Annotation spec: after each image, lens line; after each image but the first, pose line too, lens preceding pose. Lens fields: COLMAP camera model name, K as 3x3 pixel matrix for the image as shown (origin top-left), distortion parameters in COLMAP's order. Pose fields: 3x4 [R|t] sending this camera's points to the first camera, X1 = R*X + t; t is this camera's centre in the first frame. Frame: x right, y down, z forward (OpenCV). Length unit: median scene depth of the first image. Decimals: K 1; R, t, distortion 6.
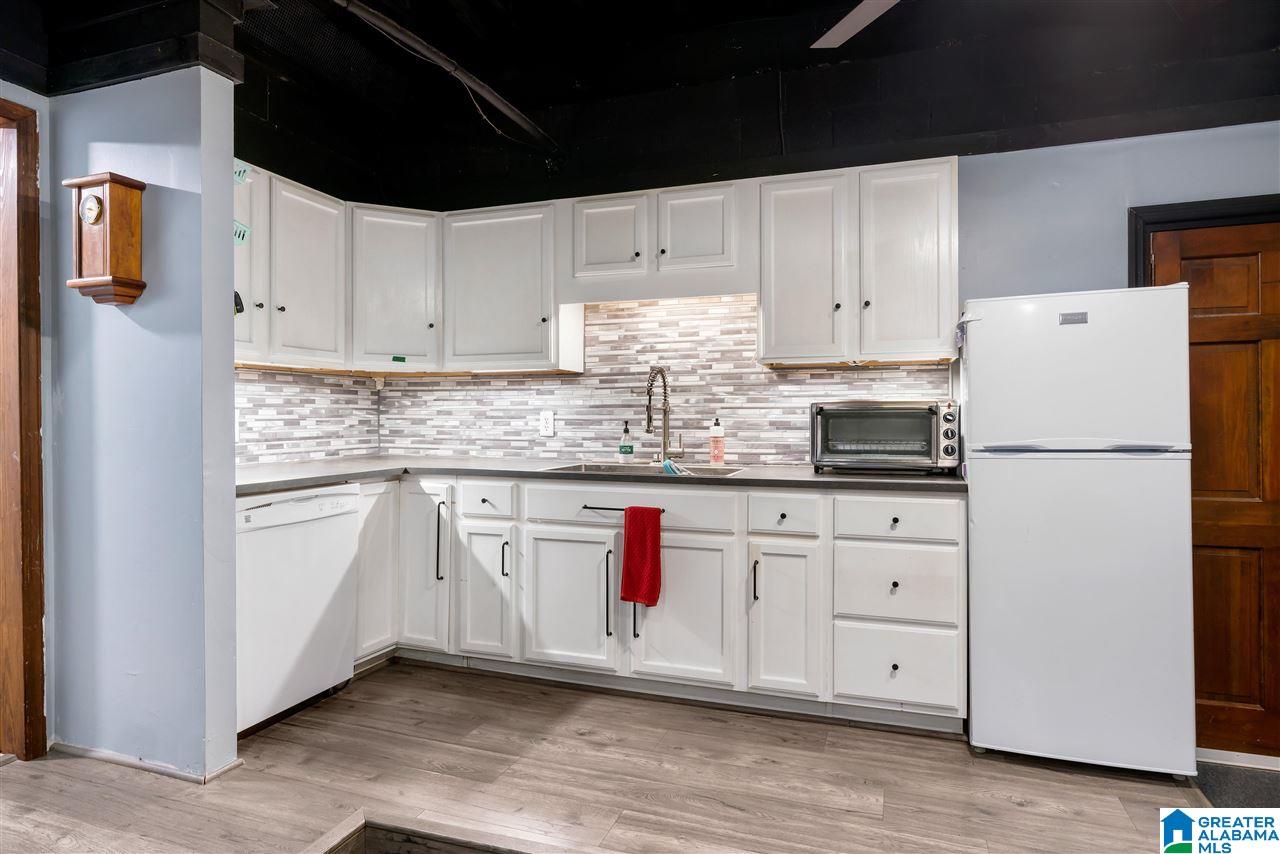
lens RADIAL K [[718.0, 0, 619.7], [0, 718.0, 416.9], [0, 0, 1]] dist [-0.006400, 0.006875]
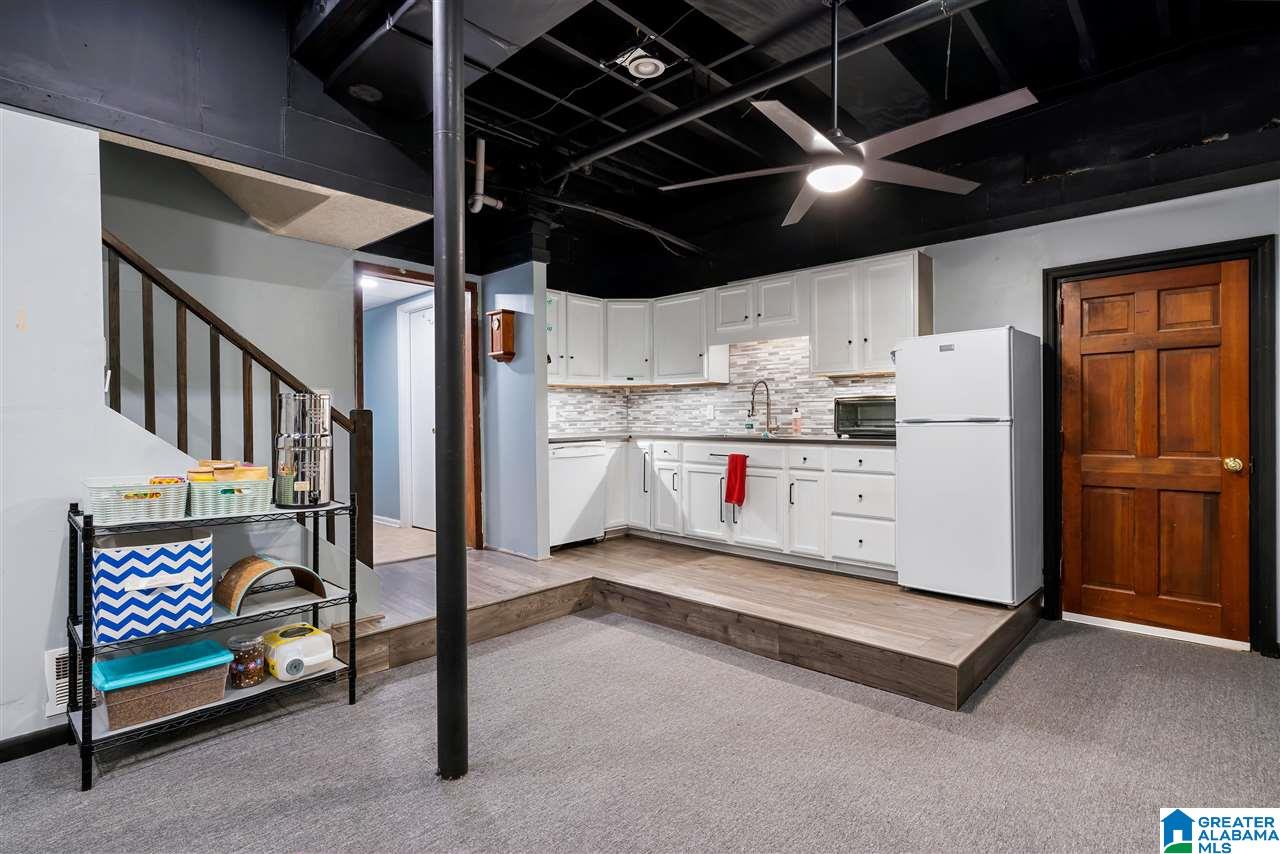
lens RADIAL K [[627.4, 0, 643.1], [0, 627.4, 423.4], [0, 0, 1]] dist [-0.002072, -0.000133]
pose [[0.917456, -0.002553, -0.397828, 0.461386], [0.006977, 0.999929, 0.009675, 0.026154], [0.397775, -0.011652, 0.917409, -0.616668]]
